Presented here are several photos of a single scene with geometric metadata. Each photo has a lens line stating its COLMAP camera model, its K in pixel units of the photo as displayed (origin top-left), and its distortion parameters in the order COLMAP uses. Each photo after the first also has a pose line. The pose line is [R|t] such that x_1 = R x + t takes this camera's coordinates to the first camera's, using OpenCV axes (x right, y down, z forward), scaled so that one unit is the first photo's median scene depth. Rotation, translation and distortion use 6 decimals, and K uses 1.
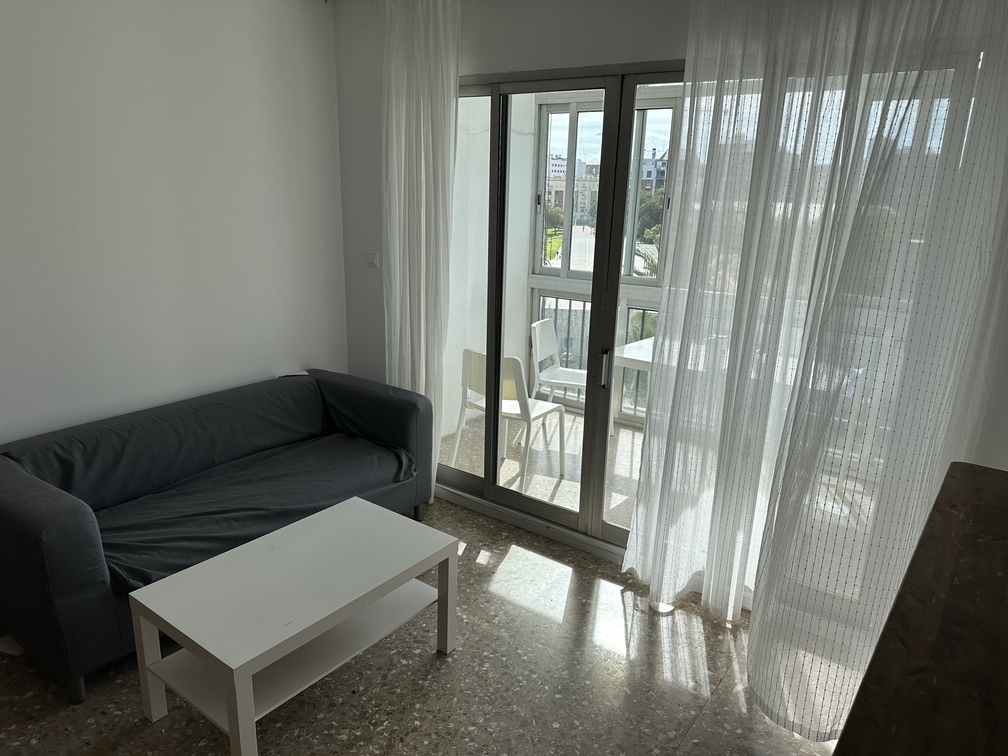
lens RADIAL K [[694.8, 0, 500.1], [0, 694.8, 383.3], [0, 0, 1]] dist [-0.002190, -0.002213]
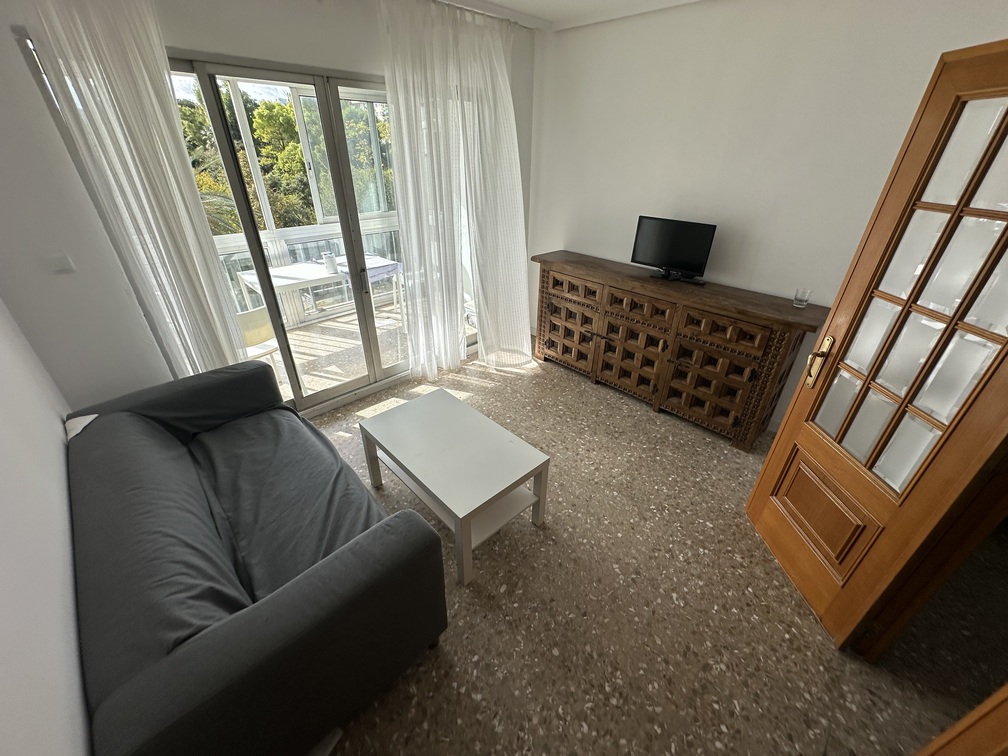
lens RADIAL K [[401.8, 0, 506.0], [0, 401.8, 379.1], [0, 0, 1]] dist [-0.001055, 0.000081]
pose [[0.163881, -0.511491, 0.843516, -0.686921], [0.264629, 0.846531, 0.461906, -0.170787], [-0.950323, 0.147522, 0.274086, 0.437709]]
